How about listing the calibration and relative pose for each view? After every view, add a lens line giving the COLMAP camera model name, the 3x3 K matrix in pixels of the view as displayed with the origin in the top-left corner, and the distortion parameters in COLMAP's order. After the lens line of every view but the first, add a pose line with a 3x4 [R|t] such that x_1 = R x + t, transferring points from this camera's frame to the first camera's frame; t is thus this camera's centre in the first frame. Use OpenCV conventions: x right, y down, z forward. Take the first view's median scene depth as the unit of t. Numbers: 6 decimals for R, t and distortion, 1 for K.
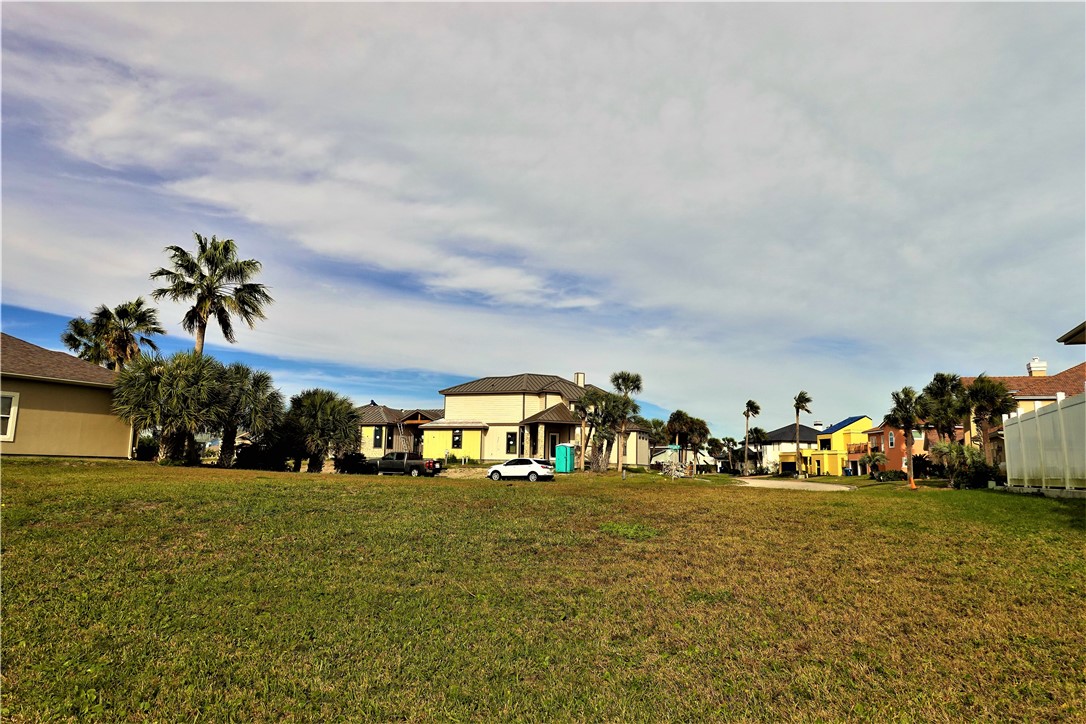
lens RADIAL K [[723.2, 0, 544.7], [0, 723.2, 367.1], [0, 0, 1]] dist [-0.001321, 0.001055]
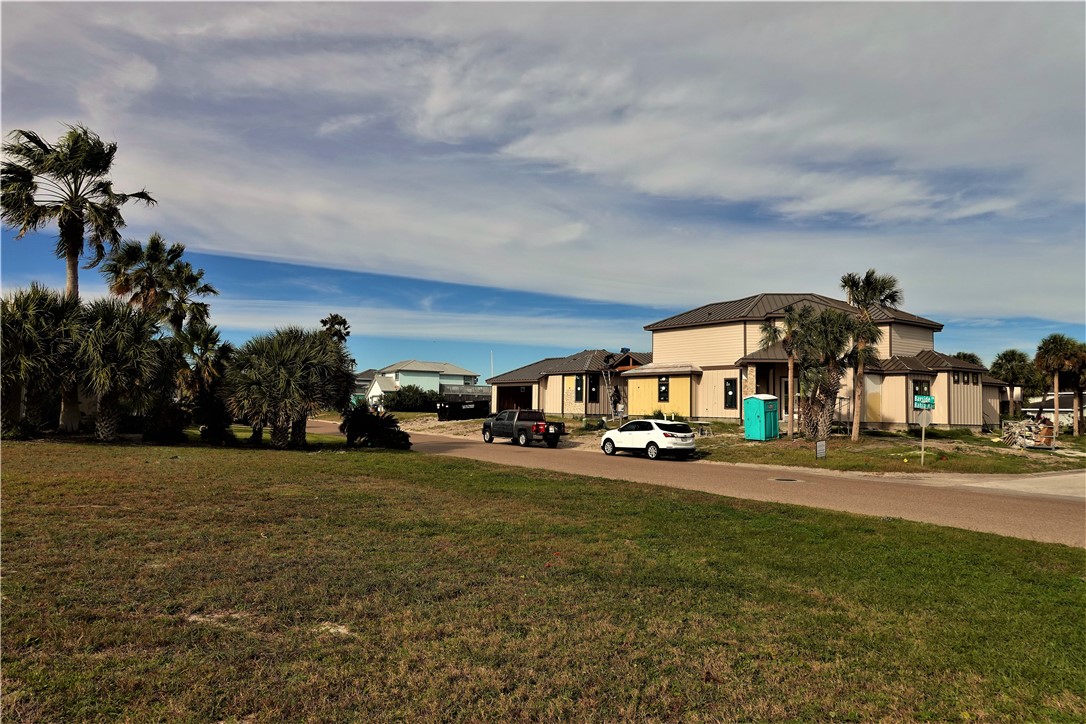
lens RADIAL K [[723.2, 0, 545.0], [0, 723.2, 343.7], [0, 0, 1]] dist [-0.001321, 0.001055]
pose [[0.849289, -0.050927, -0.525466, 0.114916], [0.071755, 0.997235, 0.019324, 0.020283], [0.523029, -0.054116, 0.850595, 0.208910]]
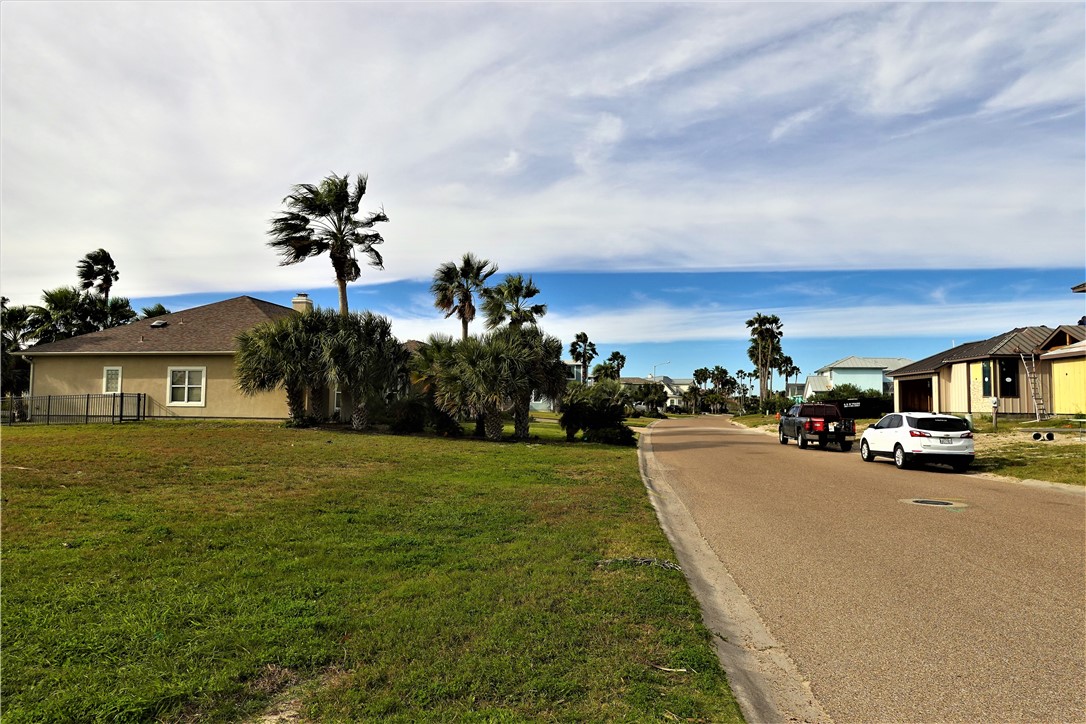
lens RADIAL K [[710.6, 0, 572.5], [0, 710.6, 321.1], [0, 0, 1]] dist [0.026444, -0.002090]
pose [[0.334478, -0.129429, -0.933474, 0.162081], [0.128720, 0.987515, -0.090800, 0.041371], [0.933572, -0.089787, 0.346962, 0.327178]]
